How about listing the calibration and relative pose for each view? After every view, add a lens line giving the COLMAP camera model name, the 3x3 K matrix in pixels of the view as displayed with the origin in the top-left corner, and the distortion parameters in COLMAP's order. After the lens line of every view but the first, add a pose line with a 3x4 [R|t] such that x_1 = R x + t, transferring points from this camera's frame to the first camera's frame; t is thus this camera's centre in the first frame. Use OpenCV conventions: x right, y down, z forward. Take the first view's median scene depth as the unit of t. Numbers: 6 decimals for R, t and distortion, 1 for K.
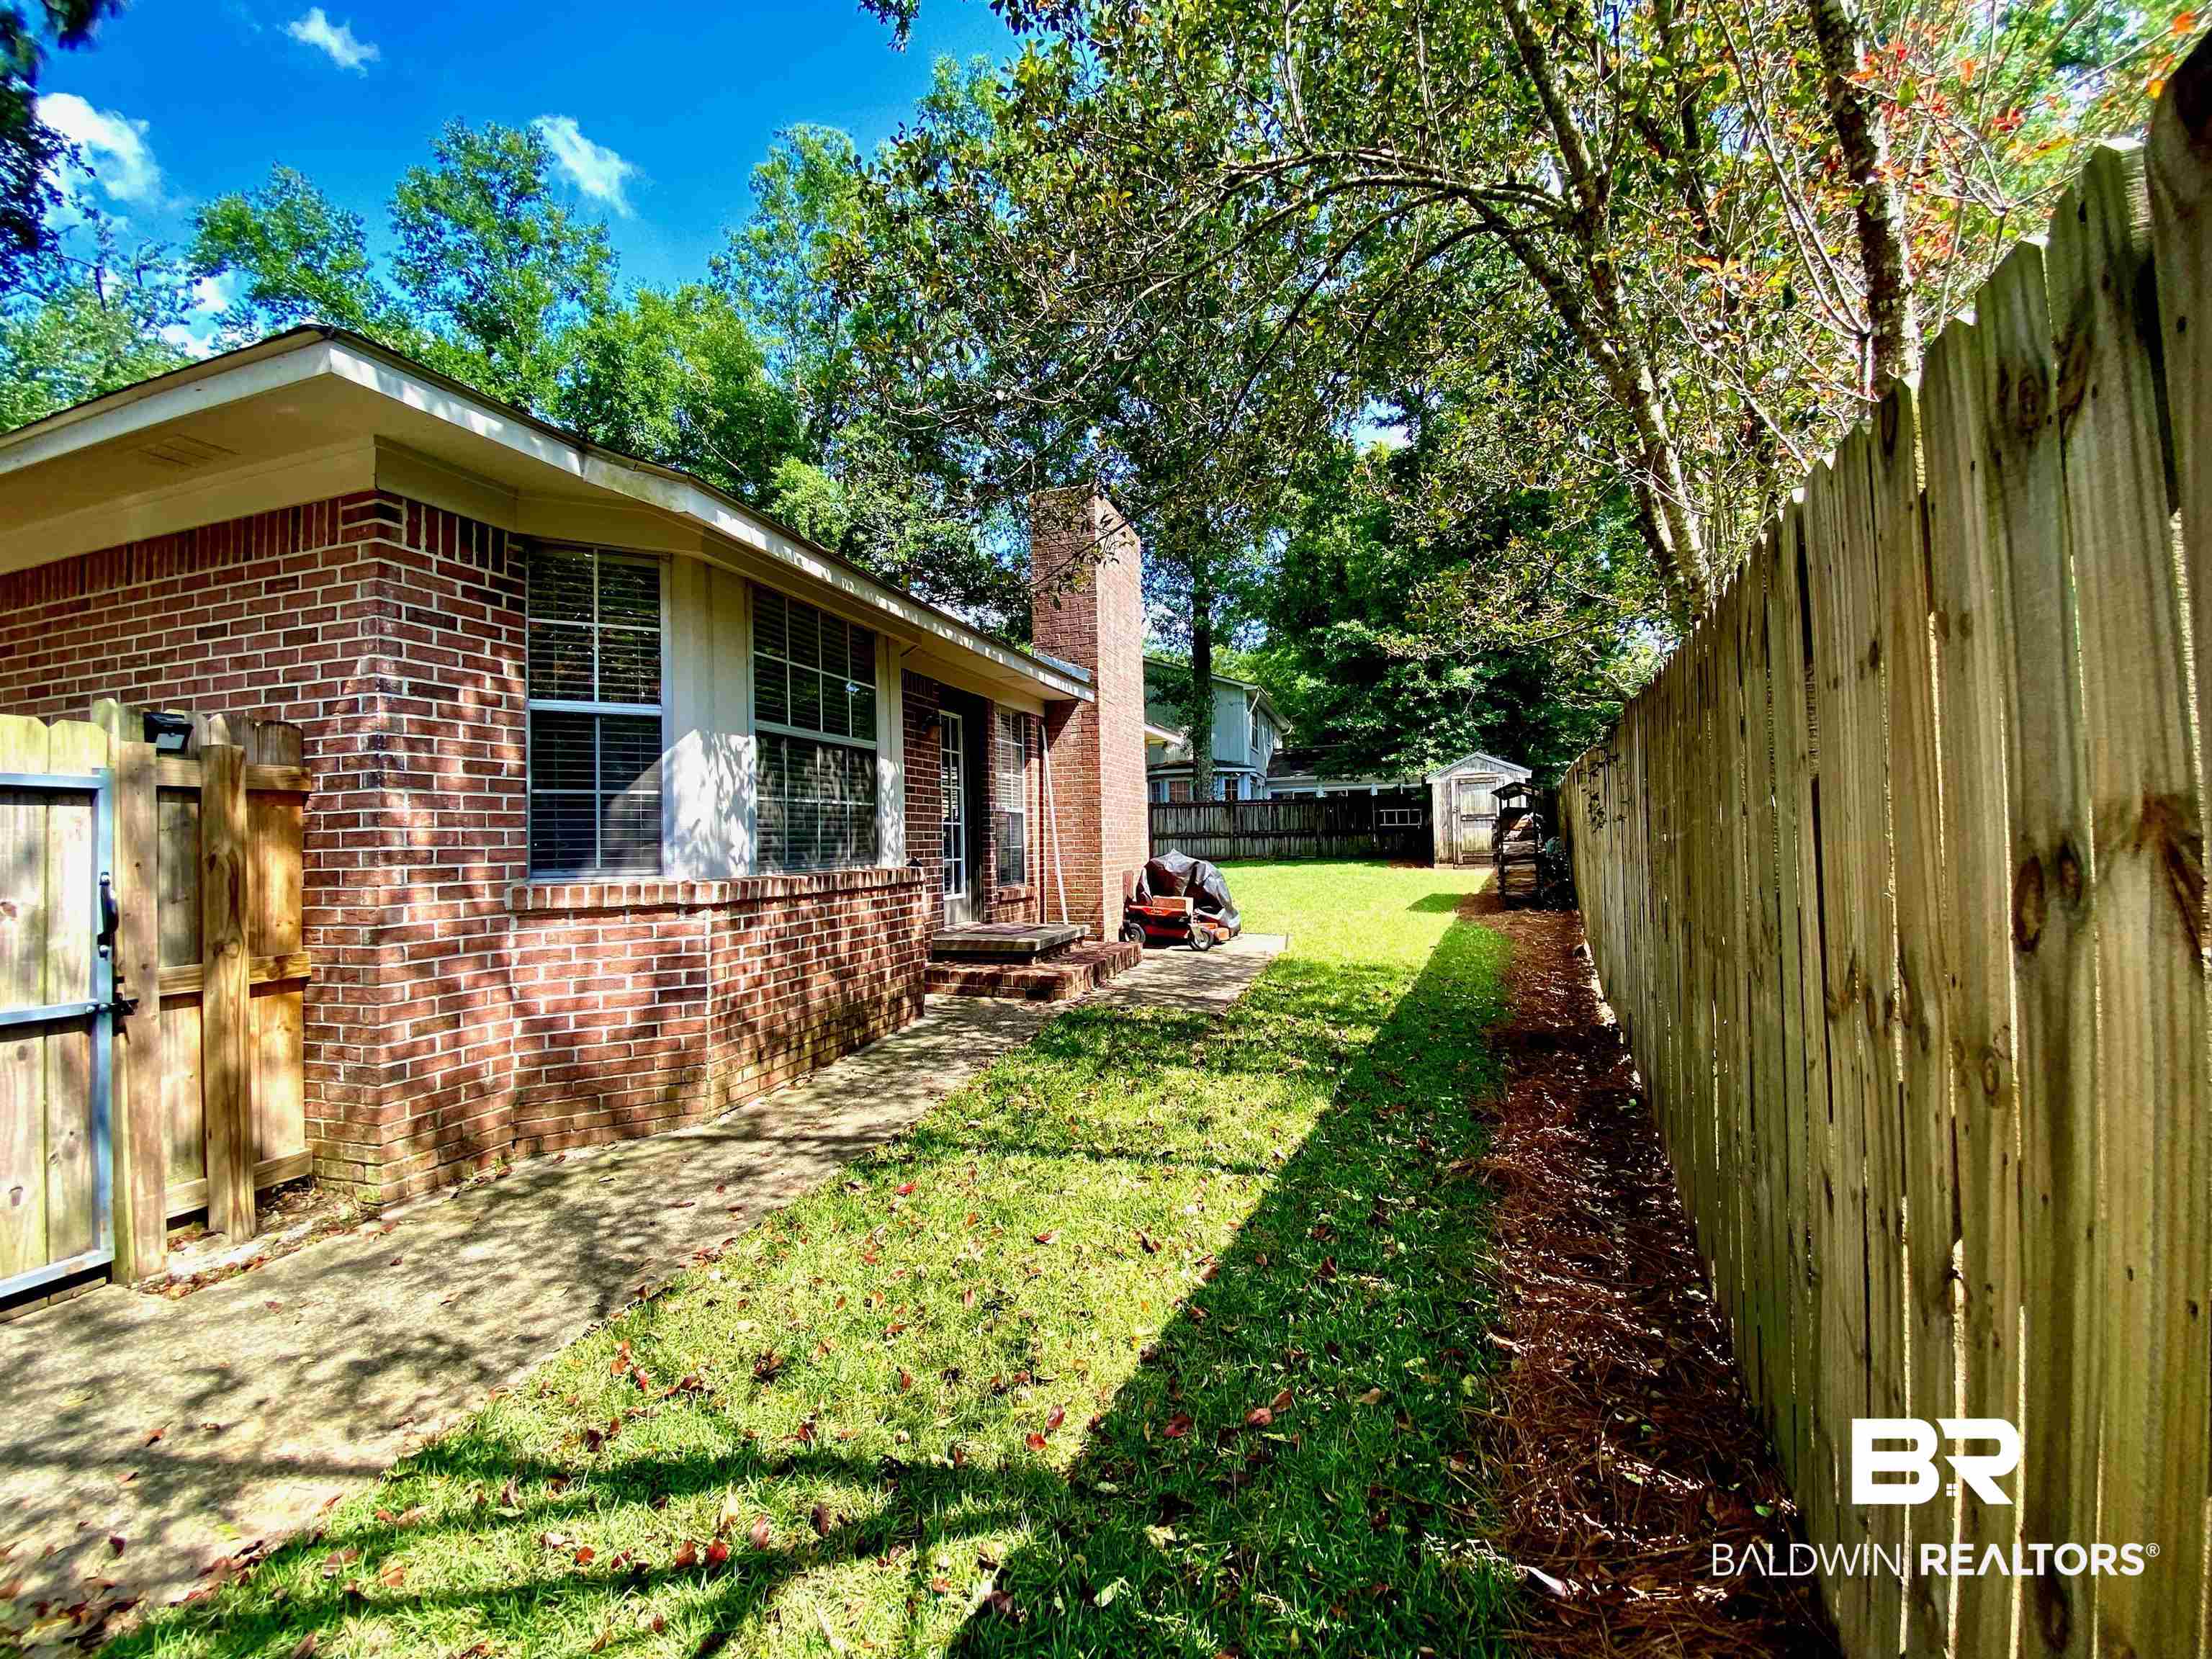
lens RADIAL K [[879.6, 0, 1106.0], [0, 879.6, 829.5], [0, 0, 1]] dist [0.001564, 0.000132]
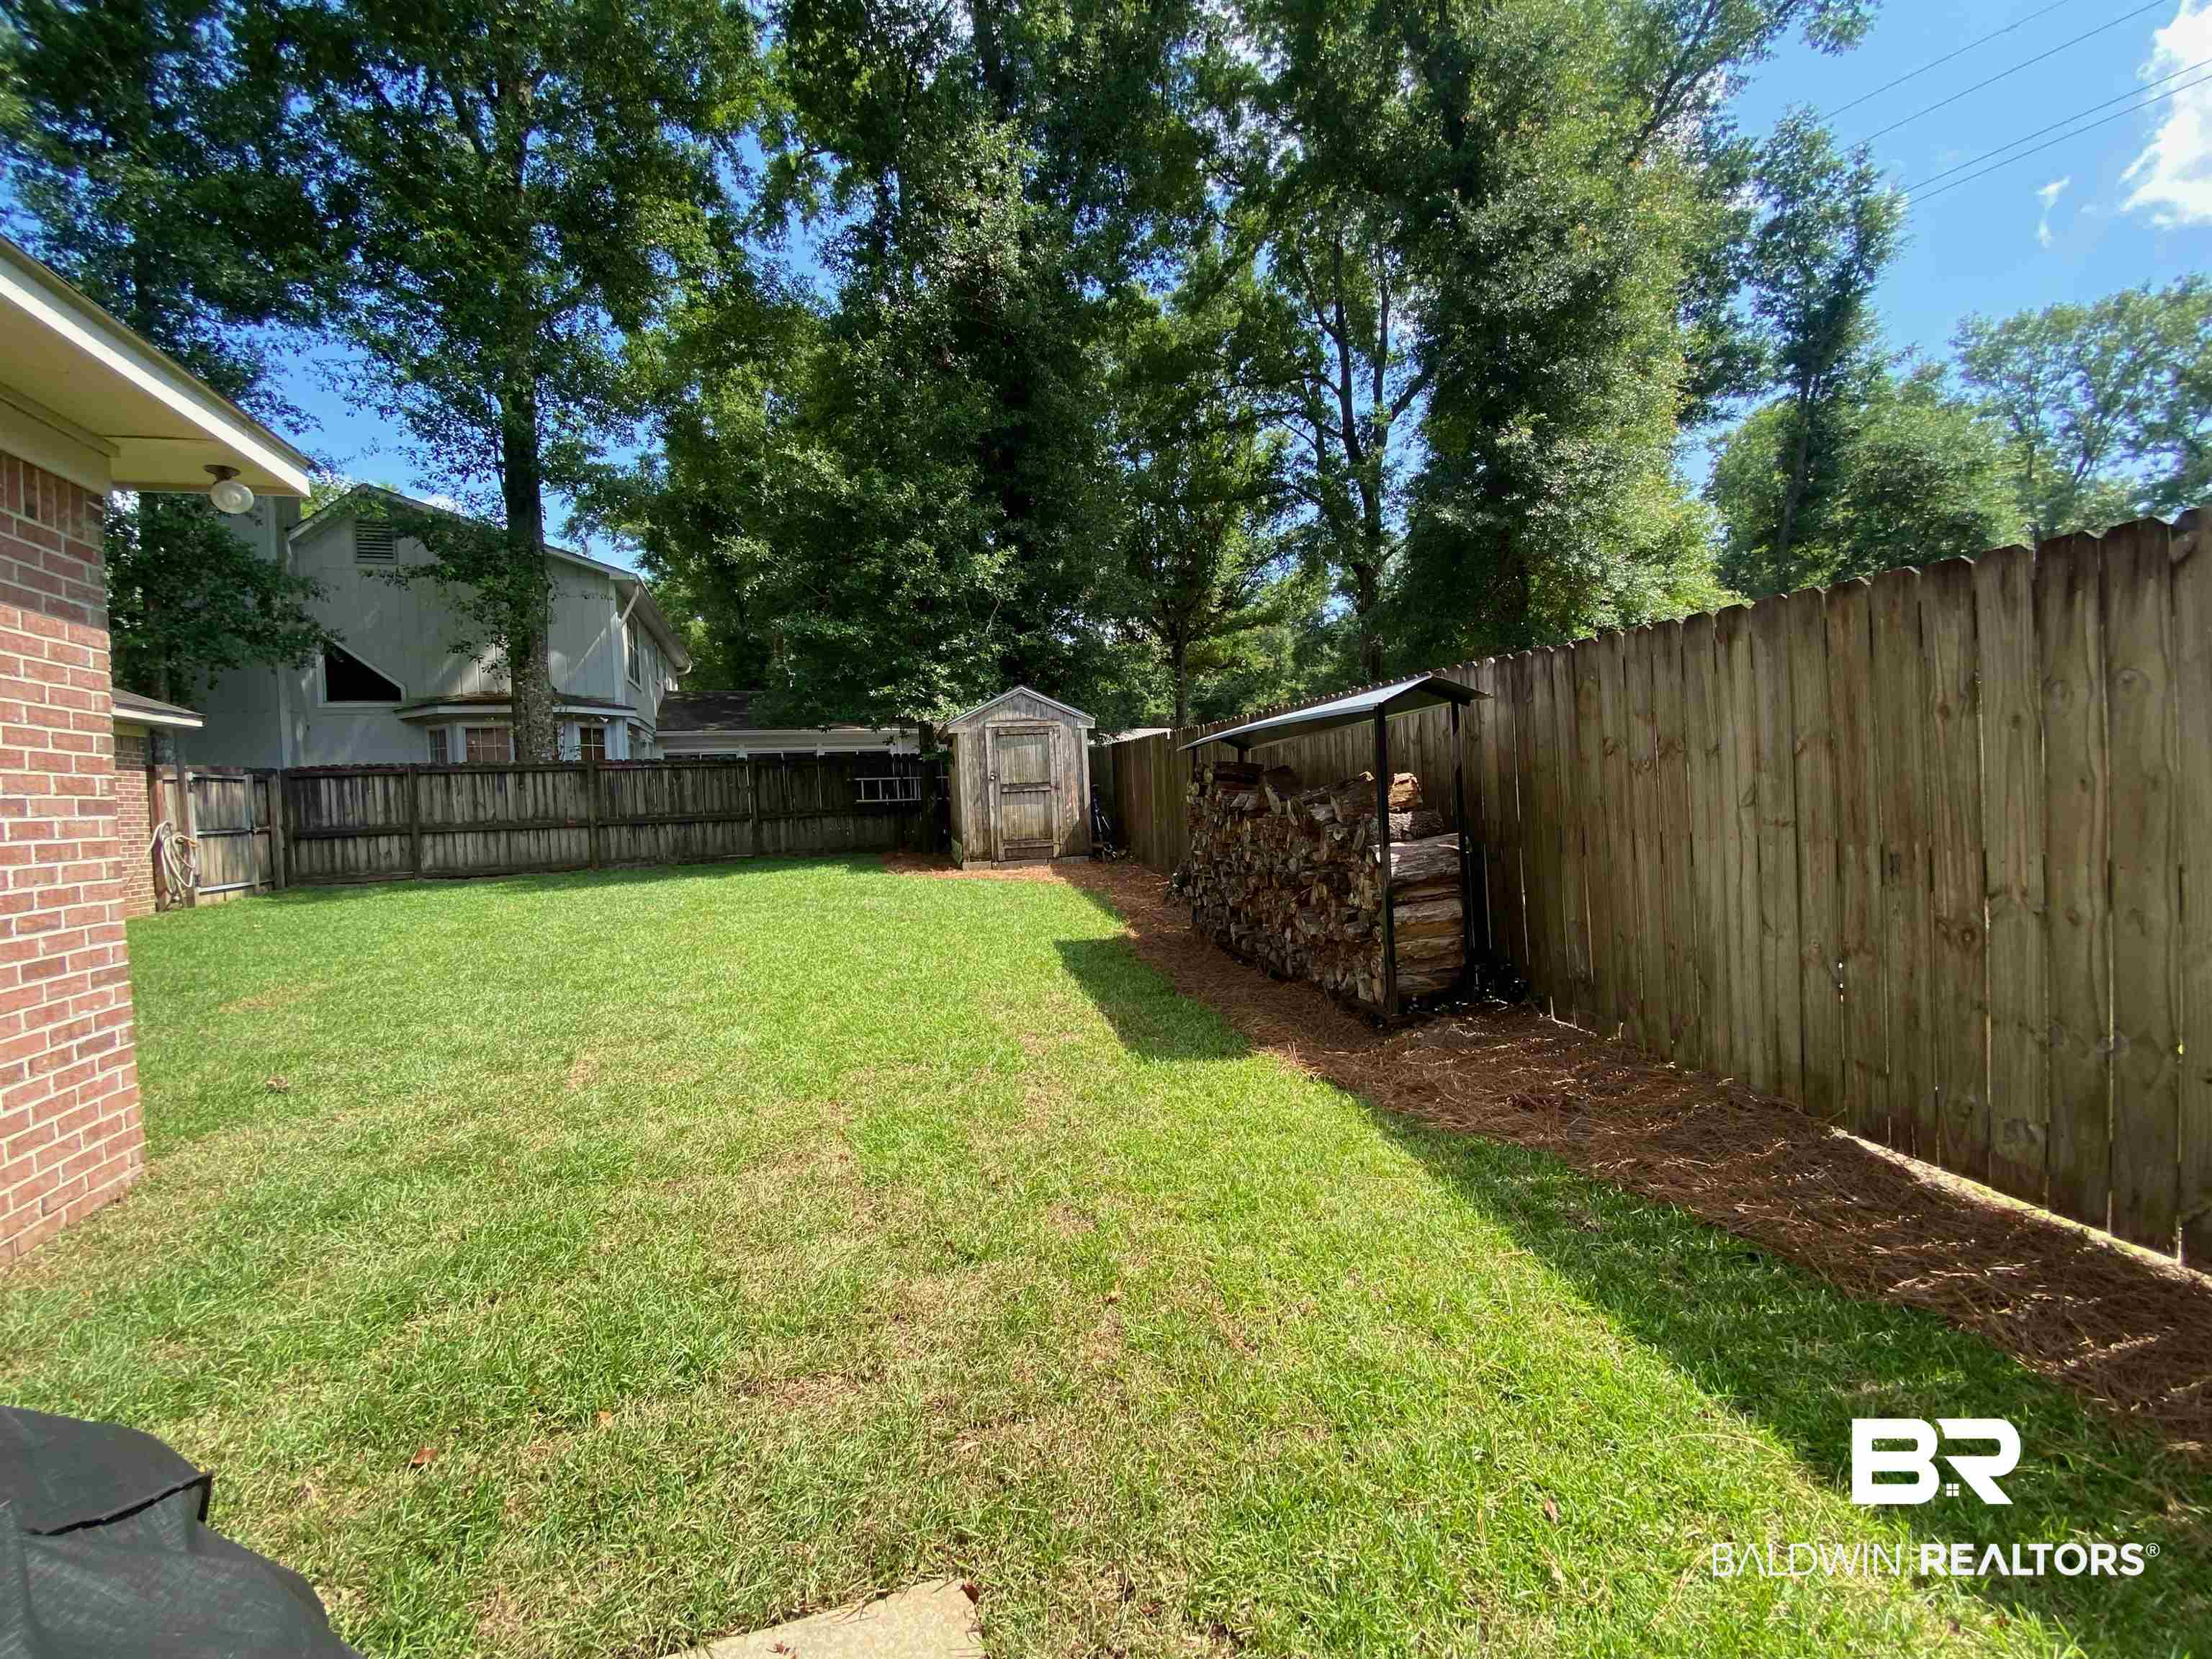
lens RADIAL K [[879.6, 0, 1106.0], [0, 879.6, 829.5], [0, 0, 1]] dist [0.001564, 0.000132]
pose [[0.791081, -0.033477, 0.610795, 0.067932], [0.015725, 0.999284, 0.034404, -0.004075], [-0.611509, -0.017612, 0.791041, 0.415817]]
